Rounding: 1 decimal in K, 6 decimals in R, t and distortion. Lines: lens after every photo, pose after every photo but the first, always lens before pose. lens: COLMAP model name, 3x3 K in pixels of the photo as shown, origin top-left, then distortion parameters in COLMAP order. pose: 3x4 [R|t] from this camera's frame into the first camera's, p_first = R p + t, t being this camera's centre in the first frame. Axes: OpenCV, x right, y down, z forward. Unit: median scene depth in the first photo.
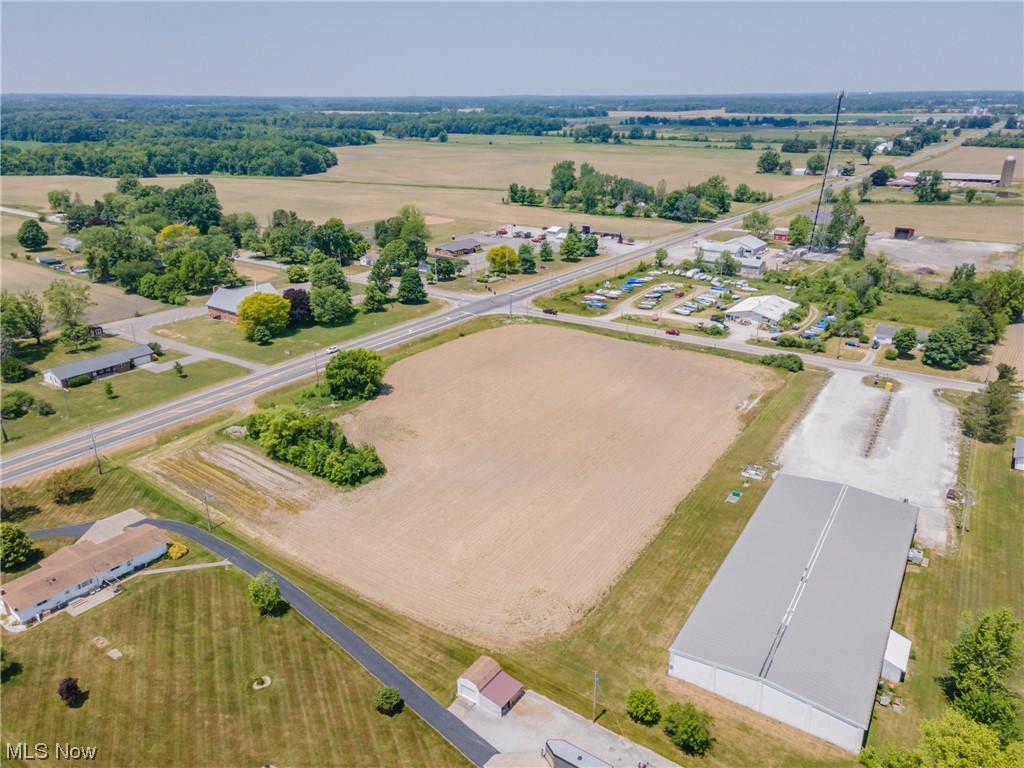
lens RADIAL K [[754.0, 0, 521.1], [0, 754.0, 368.5], [0, 0, 1]] dist [0.039342, 0.011087]
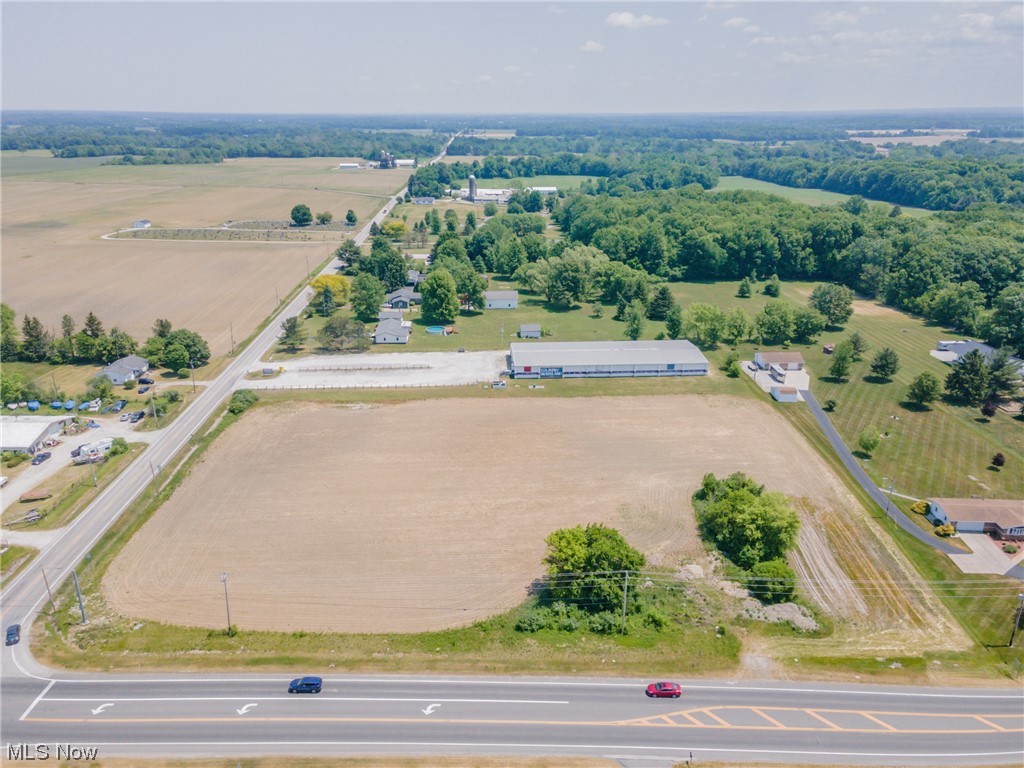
lens RADIAL K [[732.6, 0, 505.1], [0, 732.6, 383.1], [0, 0, 1]] dist [0.044117, 0.001849]
pose [[-0.567566, -0.279539, 0.774420, -0.501576], [0.284540, 0.816043, 0.503101, -0.364428], [-0.772597, 0.505897, -0.383618, 1.001926]]
